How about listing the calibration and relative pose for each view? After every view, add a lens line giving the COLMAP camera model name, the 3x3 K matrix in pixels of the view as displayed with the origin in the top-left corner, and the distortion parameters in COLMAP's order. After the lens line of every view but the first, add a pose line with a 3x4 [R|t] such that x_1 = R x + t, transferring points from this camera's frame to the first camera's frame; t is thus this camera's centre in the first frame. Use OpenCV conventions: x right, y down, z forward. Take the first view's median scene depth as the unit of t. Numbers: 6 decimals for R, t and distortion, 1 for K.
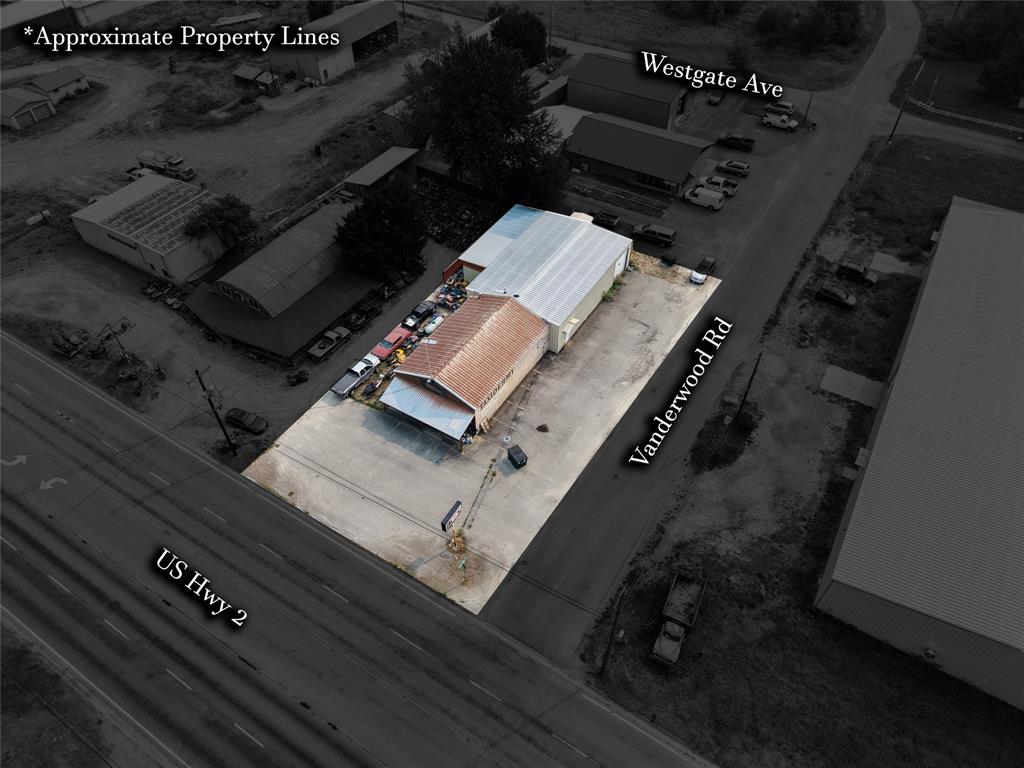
lens RADIAL K [[687.8, 0, 512.0], [0, 687.8, 384.0], [0, 0, 1]] dist [0.026433, -0.024389]
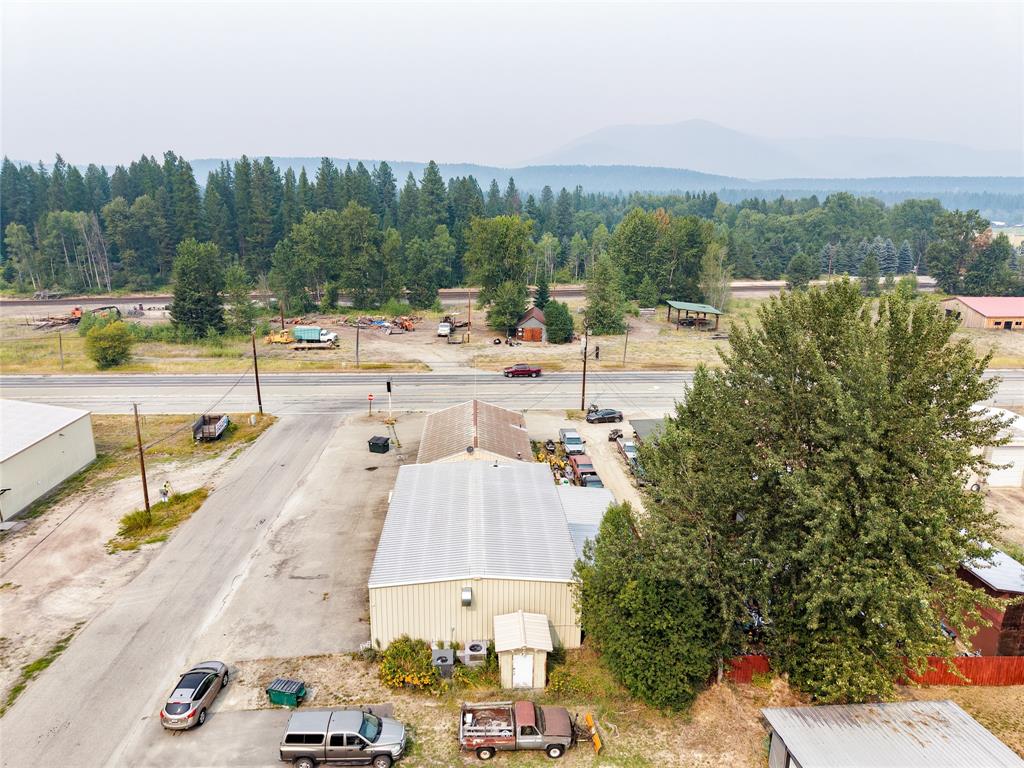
lens RADIAL K [[679.0, 0, 493.7], [0, 679.0, 382.1], [0, 0, 1]] dist [0.028334, -0.034273]
pose [[-0.830193, 0.135799, -0.540683, 0.387378], [-0.412270, 0.503291, 0.759429, -0.761523], [0.375250, 0.853380, -0.361843, 1.259199]]
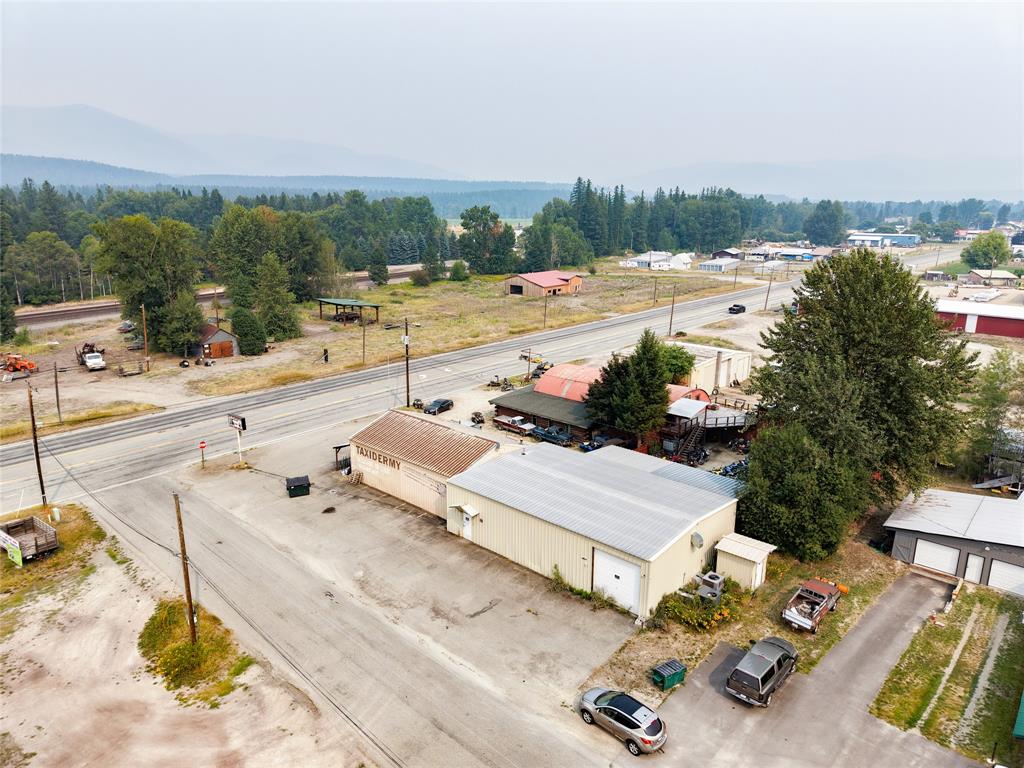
lens RADIAL K [[691.5, 0, 503.2], [0, 691.5, 384.9], [0, 0, 1]] dist [0.026511, -0.023674]
pose [[-0.189743, 0.248316, -0.949914, 0.739561], [-0.721439, 0.620985, 0.306437, -0.423211], [0.665975, 0.743449, 0.061318, 0.941329]]
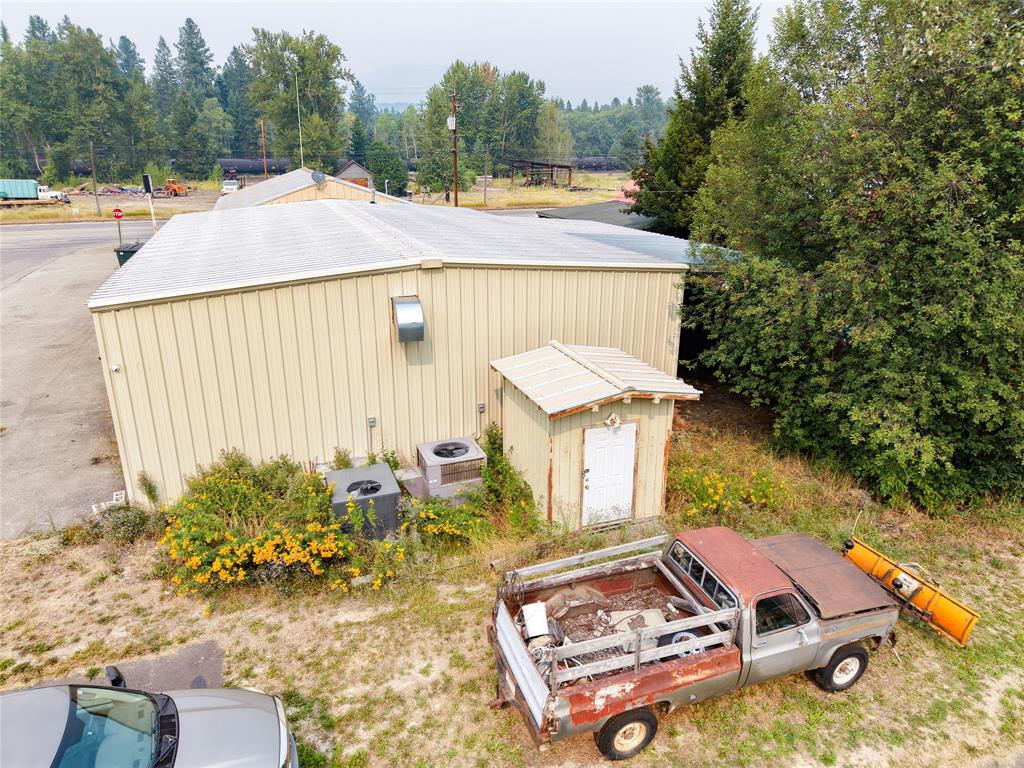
lens RADIAL K [[691.5, 0, 503.2], [0, 691.5, 384.9], [0, 0, 1]] dist [0.026511, -0.023674]
pose [[-0.623793, 0.252742, -0.739597, 0.270693], [-0.575238, 0.492164, 0.653357, -0.399099], [0.529134, 0.833004, -0.161622, 1.262007]]
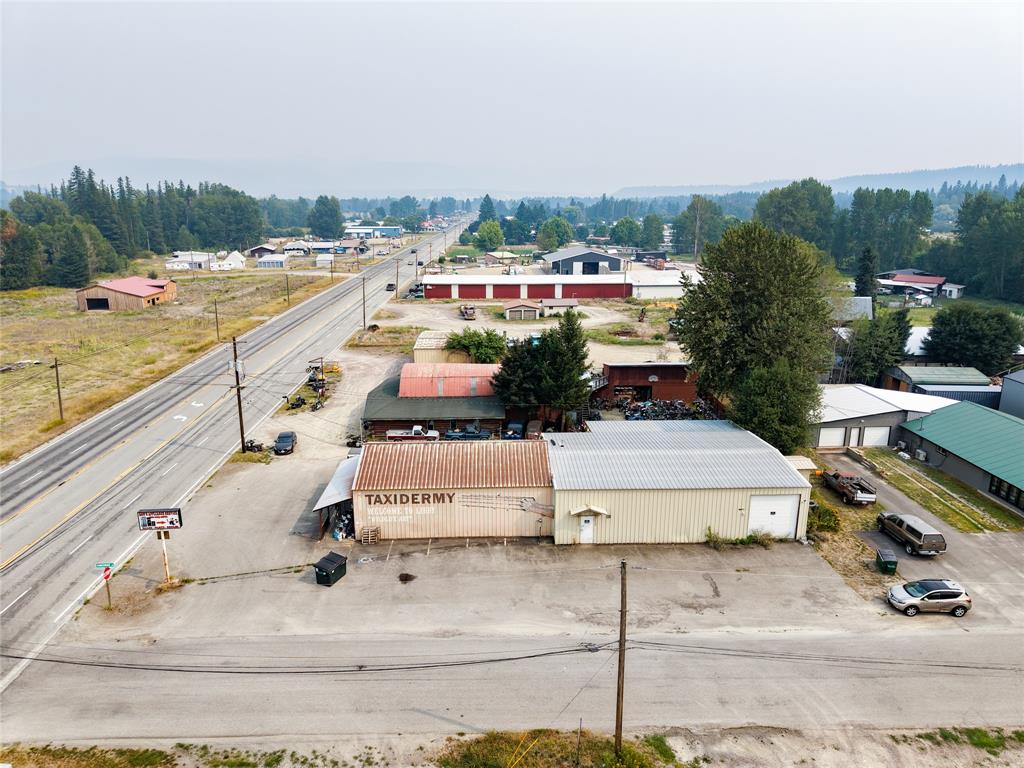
lens RADIAL K [[687.8, 0, 512.0], [0, 687.8, 384.0], [0, 0, 1]] dist [0.026433, -0.024389]
pose [[0.554796, 0.212215, -0.804467, 0.566660], [-0.609415, 0.761923, -0.219287, 0.007647], [0.566406, 0.611914, 0.552038, 0.563165]]
